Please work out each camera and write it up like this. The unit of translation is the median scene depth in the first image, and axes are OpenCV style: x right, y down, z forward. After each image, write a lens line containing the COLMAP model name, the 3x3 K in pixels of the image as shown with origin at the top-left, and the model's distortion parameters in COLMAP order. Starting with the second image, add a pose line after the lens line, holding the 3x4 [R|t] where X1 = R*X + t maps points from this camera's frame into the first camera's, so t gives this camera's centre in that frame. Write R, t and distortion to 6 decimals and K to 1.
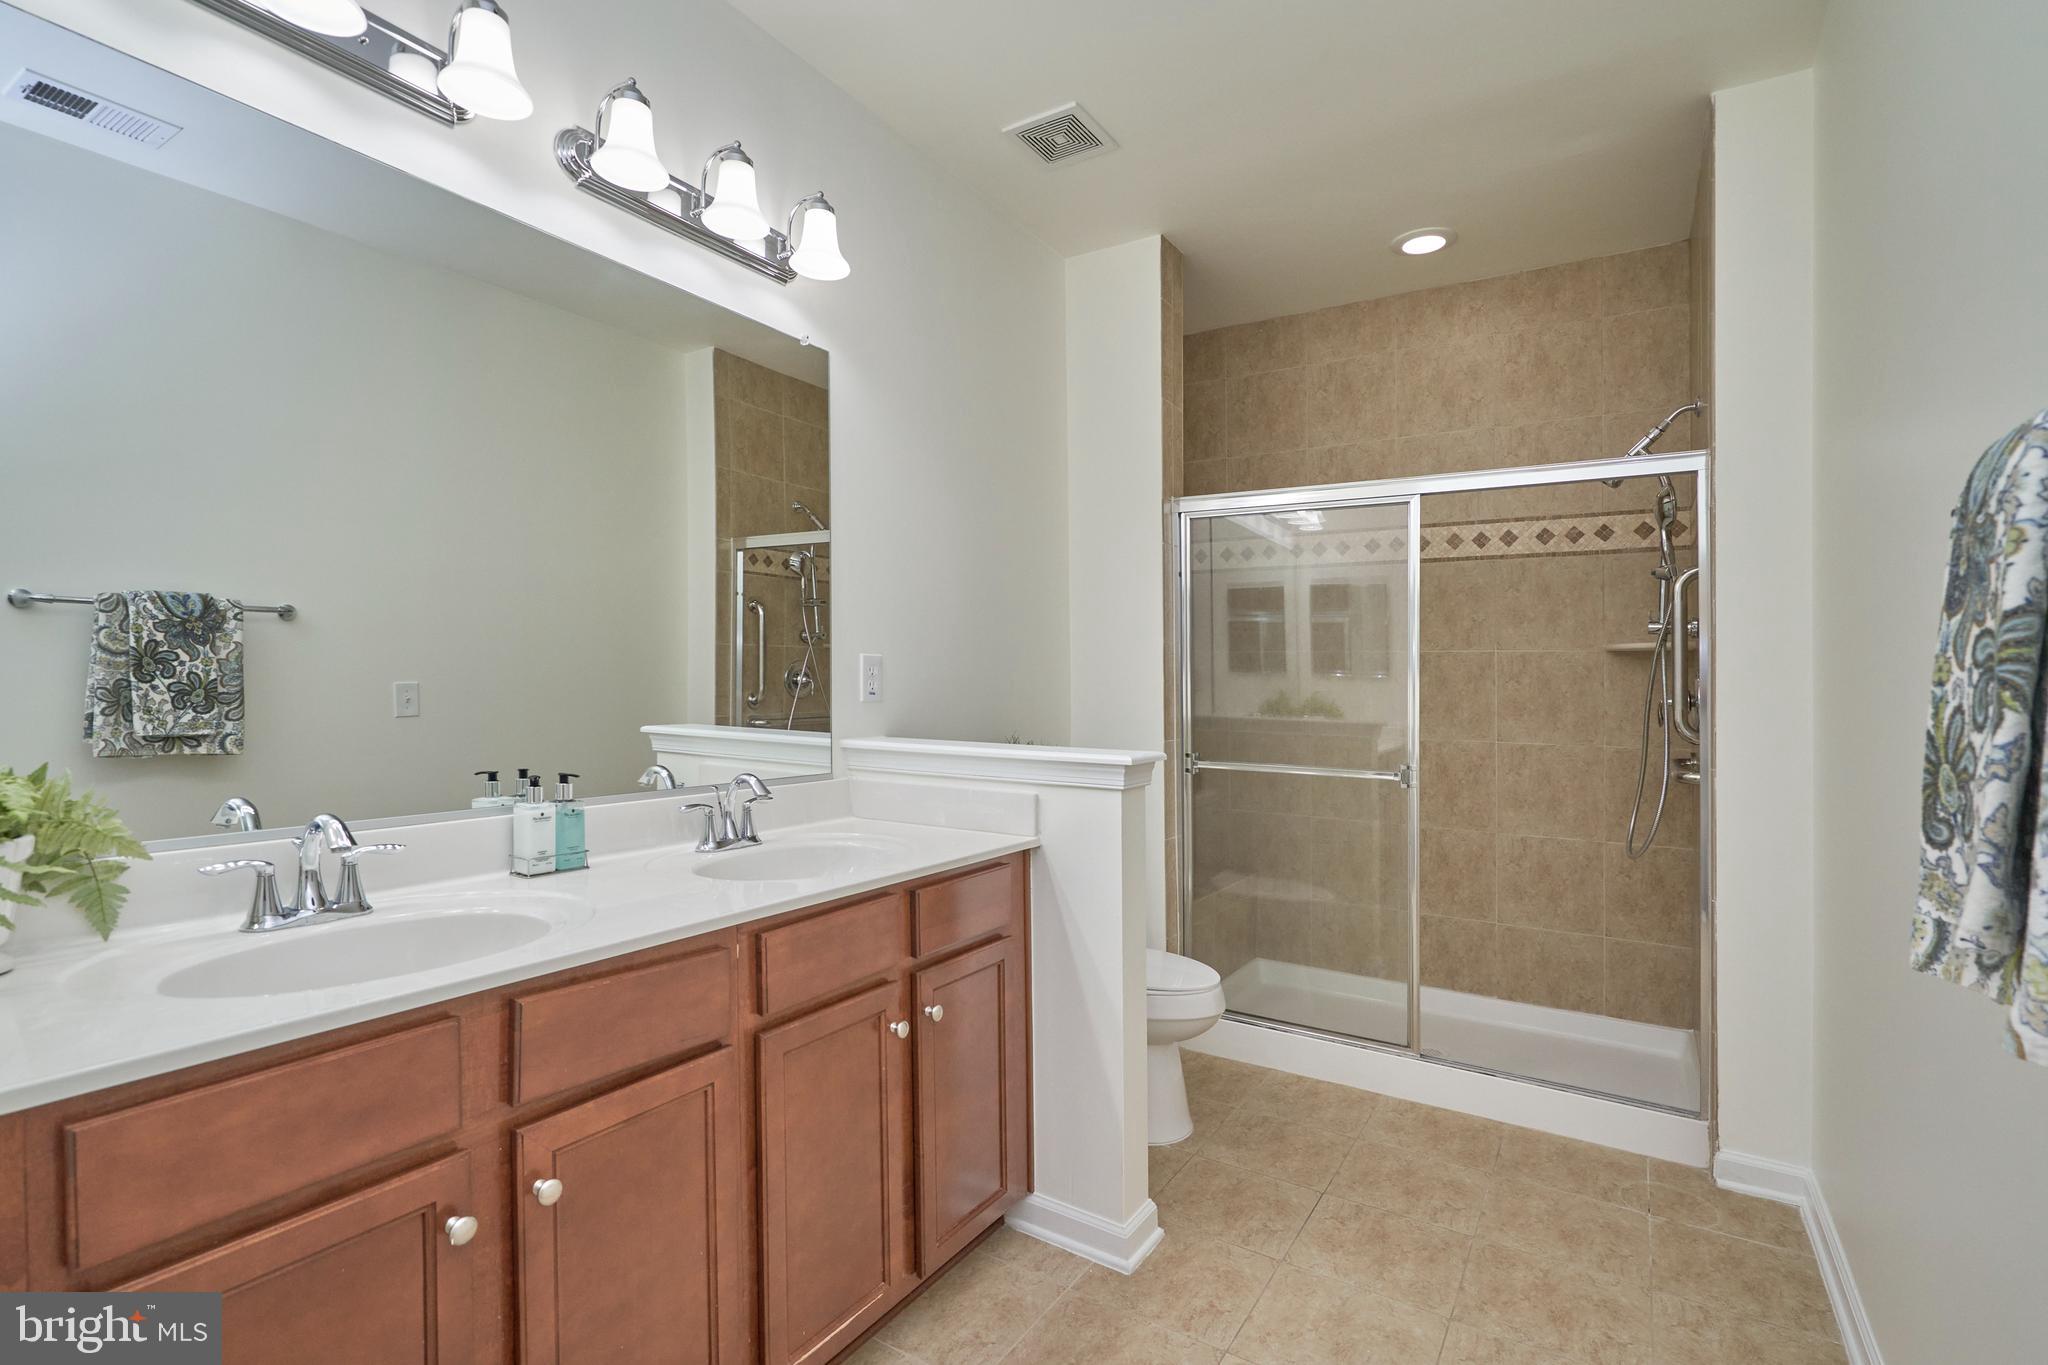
lens RADIAL K [[935.3, 0, 1015.7], [0, 935.3, 692.4], [0, 0, 1]] dist [0.000871, -0.000172]
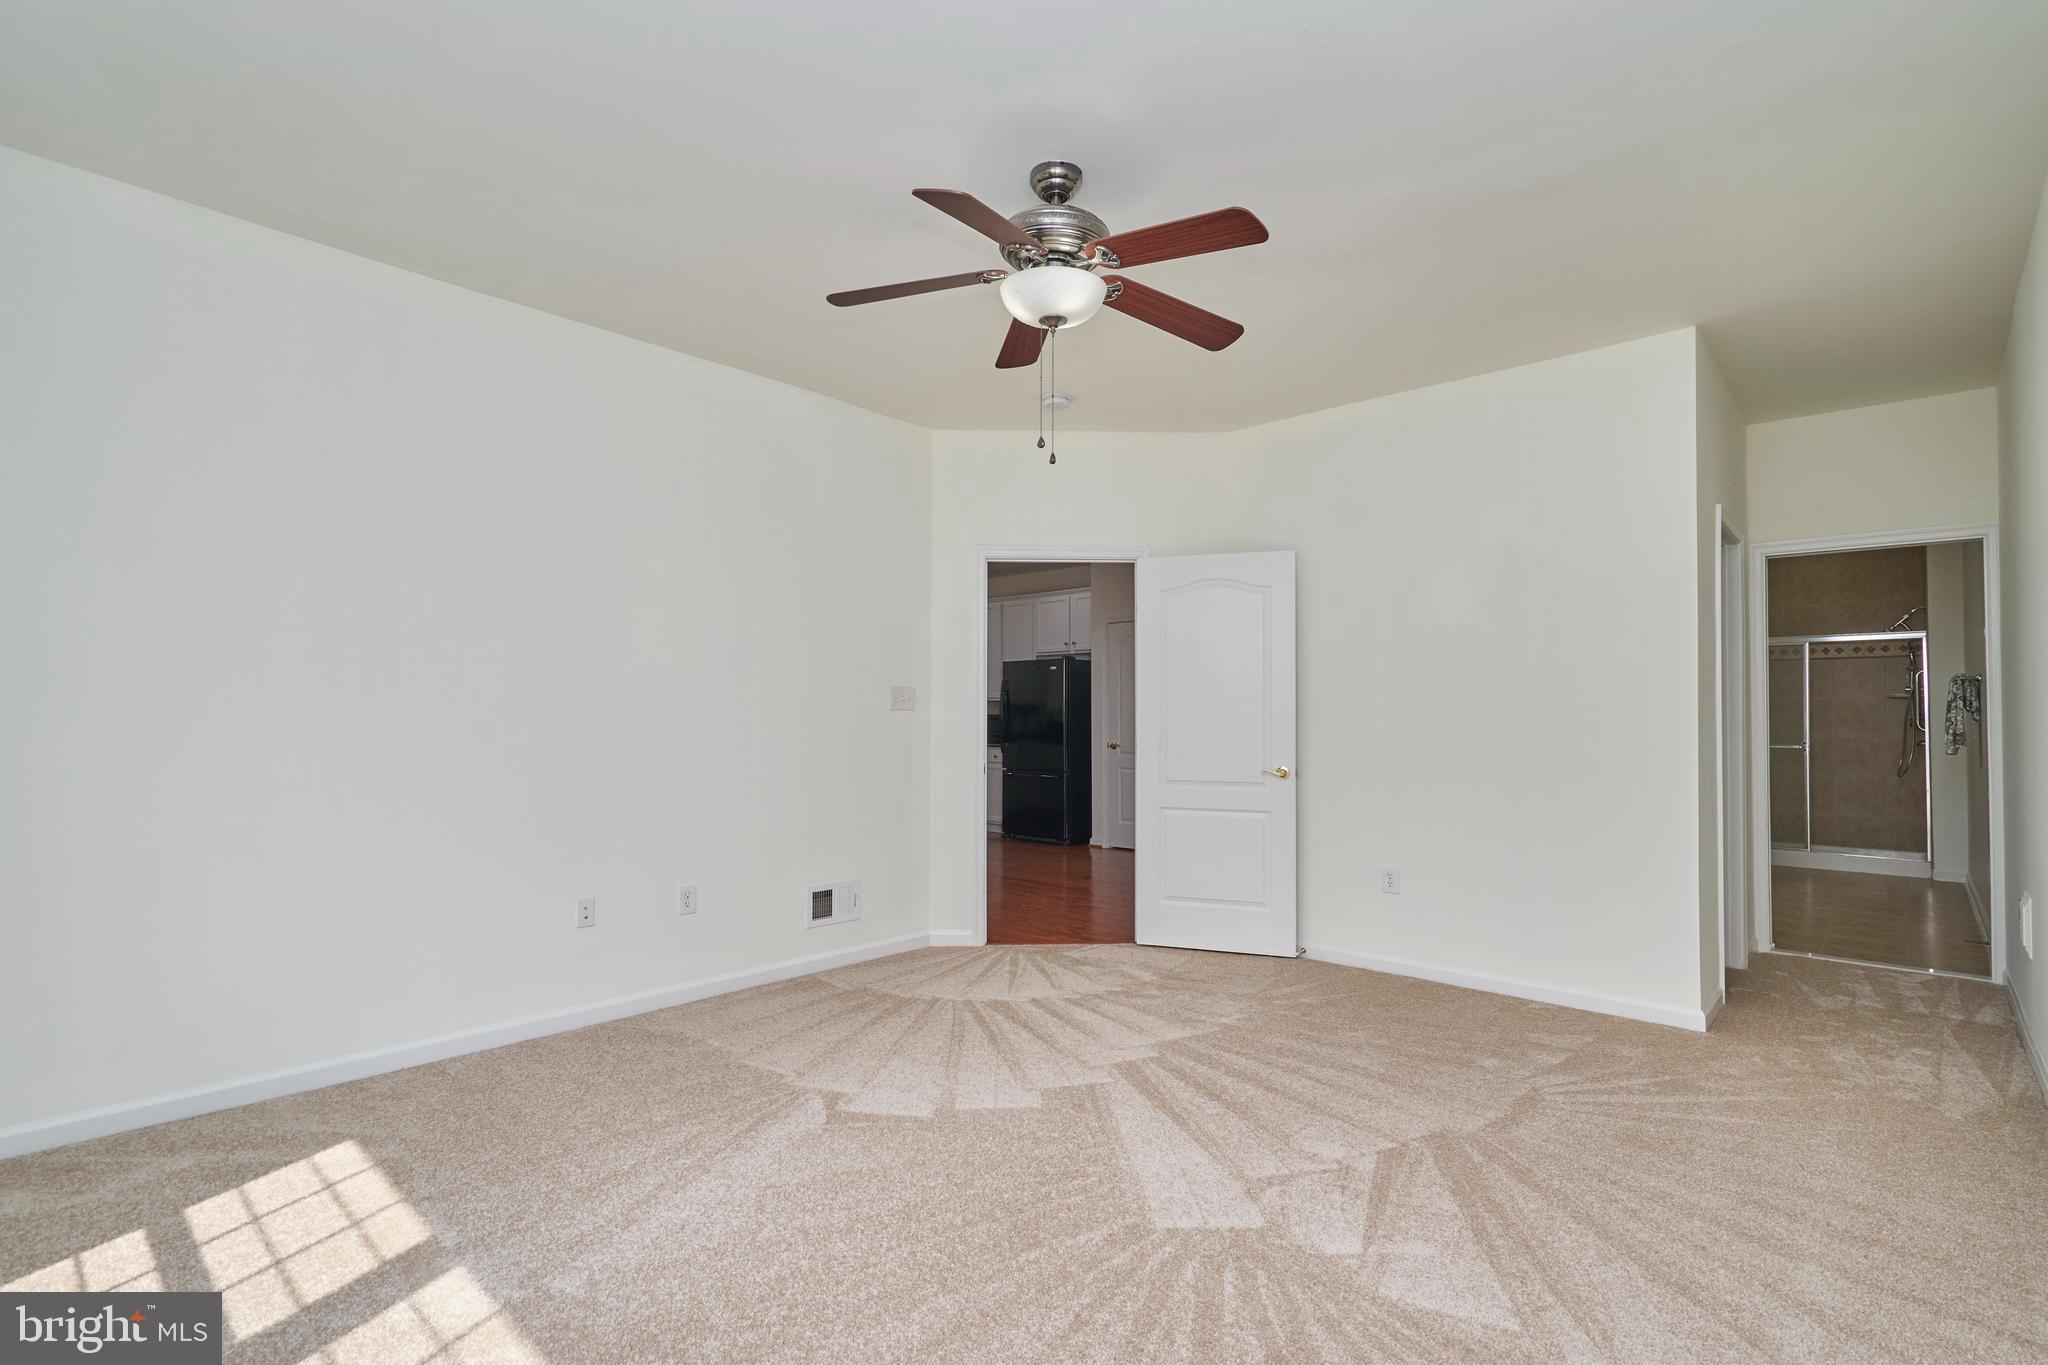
lens RADIAL K [[969.4, 0, 1014.3], [0, 969.4, 686.2], [0, 0, 1]] dist [-0.001603, 0.000043]
pose [[0.987062, 0.001046, -0.160335, -1.139969], [-0.006148, 0.999490, -0.031327, 0.016908], [0.160220, 0.031907, 0.986565, -1.751839]]
